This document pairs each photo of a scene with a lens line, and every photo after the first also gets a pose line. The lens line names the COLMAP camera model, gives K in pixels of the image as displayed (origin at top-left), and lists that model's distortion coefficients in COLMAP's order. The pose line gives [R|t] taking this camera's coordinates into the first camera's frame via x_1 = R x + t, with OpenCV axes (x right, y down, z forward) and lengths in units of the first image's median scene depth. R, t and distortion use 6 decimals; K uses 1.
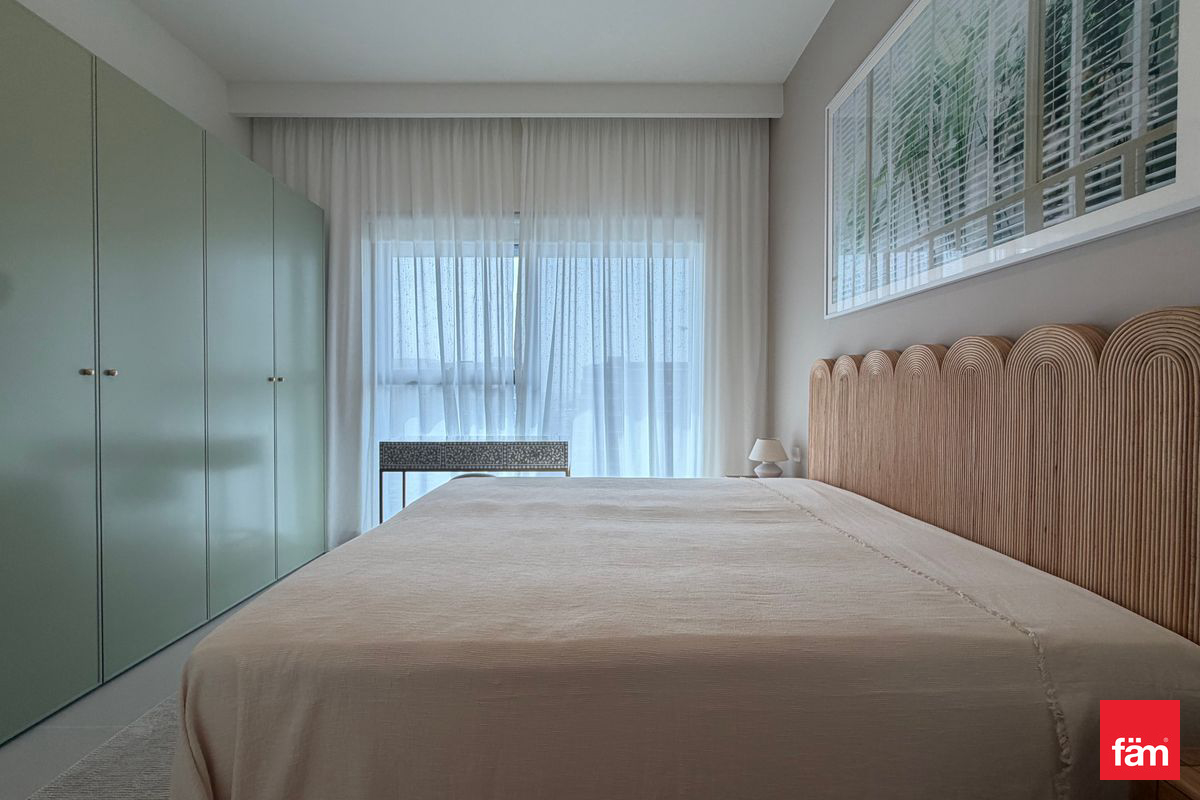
lens RADIAL K [[478.4, 0, 595.5], [0, 478.4, 401.4], [0, 0, 1]] dist [-0.000015, -0.000041]
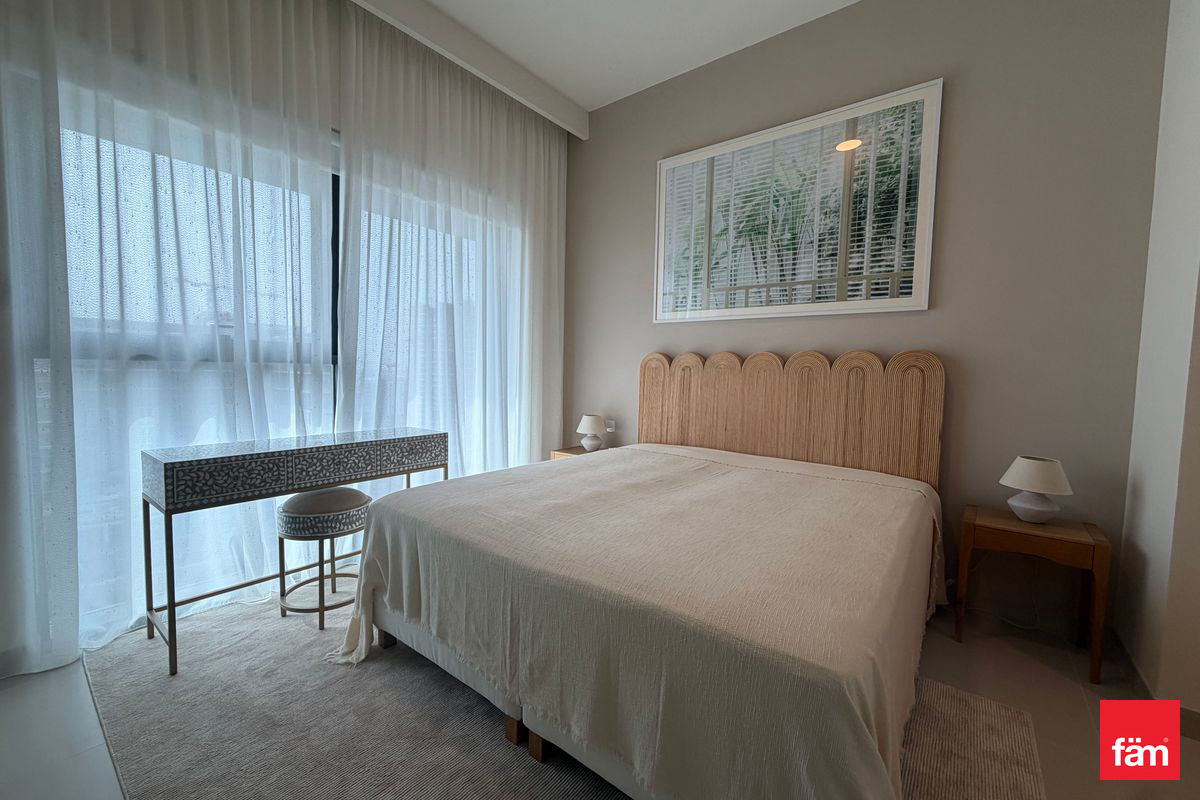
lens RADIAL K [[478.4, 0, 595.5], [0, 478.4, 401.4], [0, 0, 1]] dist [-0.000015, -0.000041]
pose [[0.623271, -0.039535, 0.781006, -1.169425], [-0.001364, 0.998665, 0.051642, -0.038798], [-0.782005, -0.033253, 0.622385, 0.509299]]
